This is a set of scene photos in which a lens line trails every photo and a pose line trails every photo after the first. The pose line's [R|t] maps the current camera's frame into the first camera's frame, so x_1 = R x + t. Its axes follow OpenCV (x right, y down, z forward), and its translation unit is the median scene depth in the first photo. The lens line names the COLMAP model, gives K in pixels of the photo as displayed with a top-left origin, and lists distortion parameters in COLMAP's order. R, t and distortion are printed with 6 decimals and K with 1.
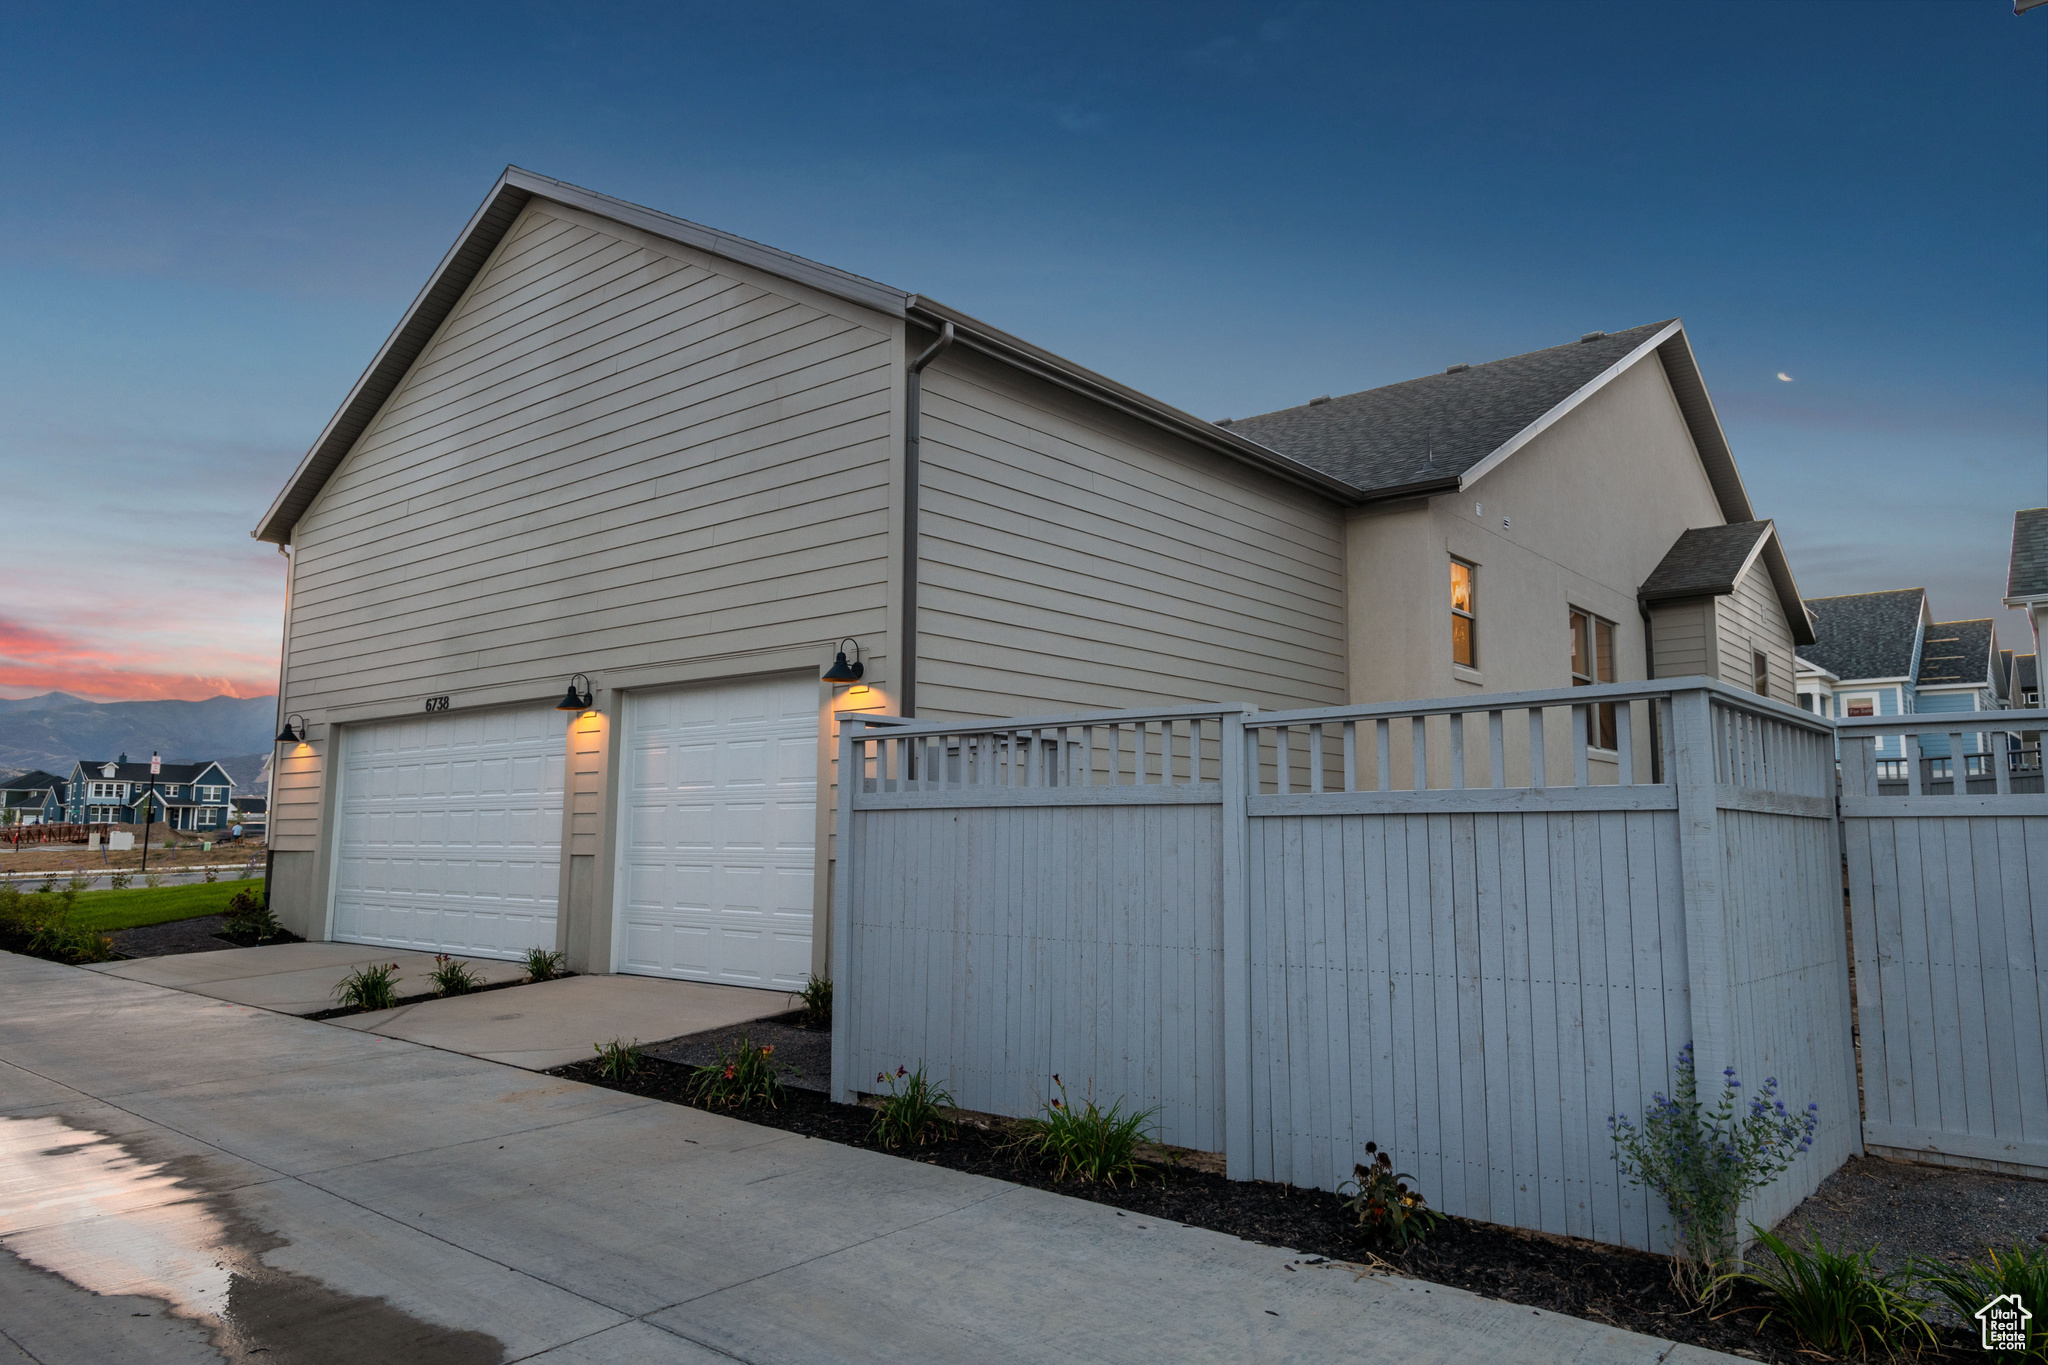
lens RADIAL K [[1362.3, 0, 1024.0], [0, 1362.3, 682.5], [0, 0, 1]] dist [-0.000125, -0.000203]
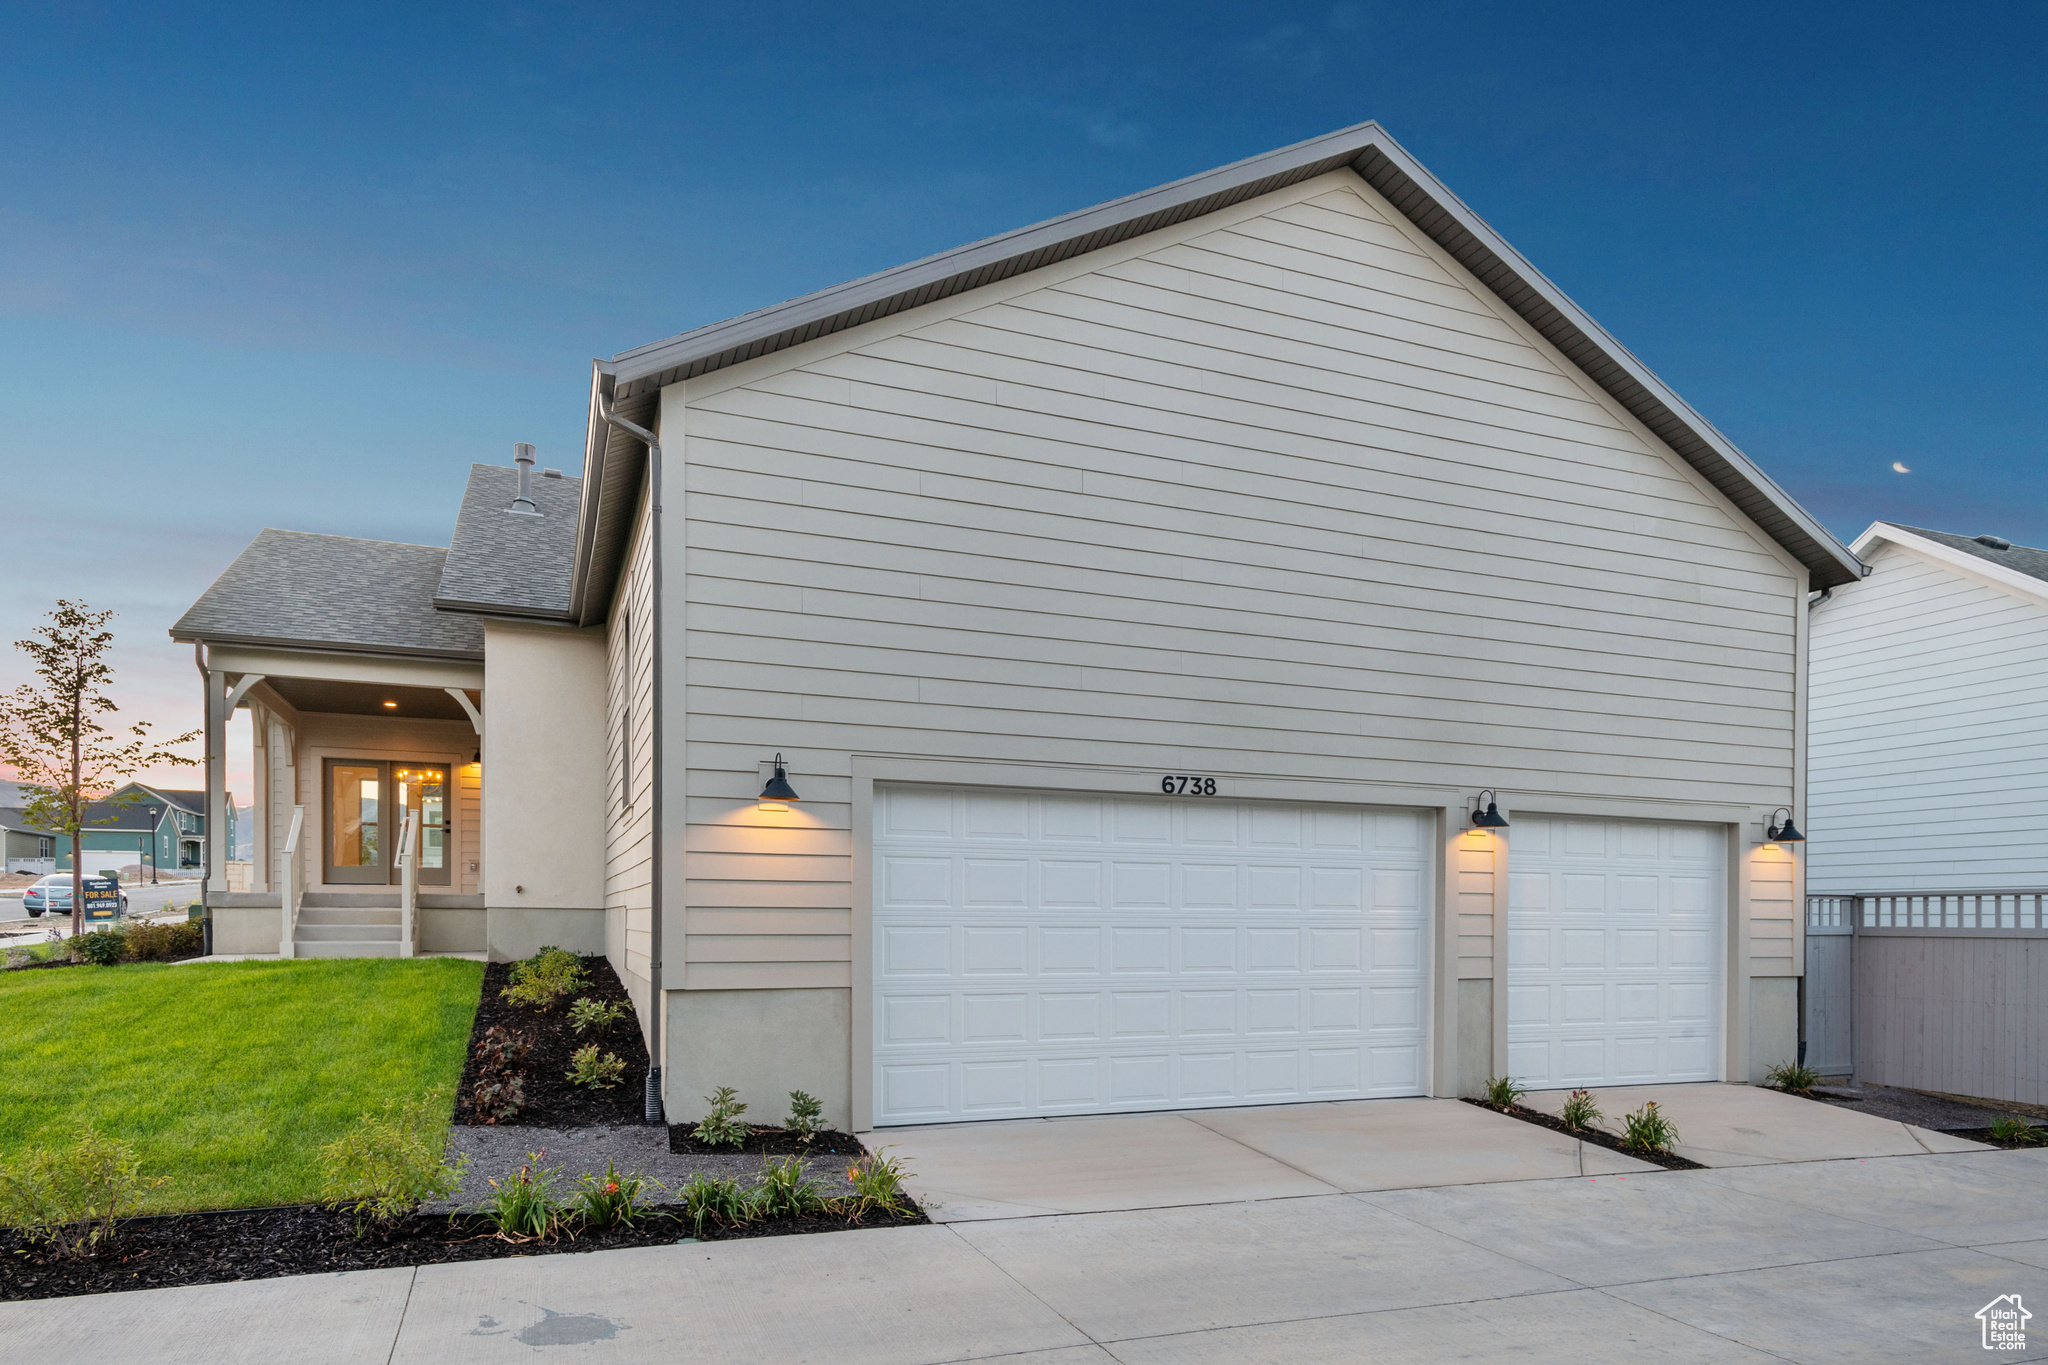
lens RADIAL K [[1366.8, 0, 1024.3], [0, 1366.8, 796.6], [0, 0, 1]] dist [0.000944, 0.000334]
pose [[0.448075, 0.019537, 0.893782, -1.253575], [-0.149096, 0.987393, 0.053162, -0.005407], [-0.881475, -0.157081, 0.445339, 0.816396]]
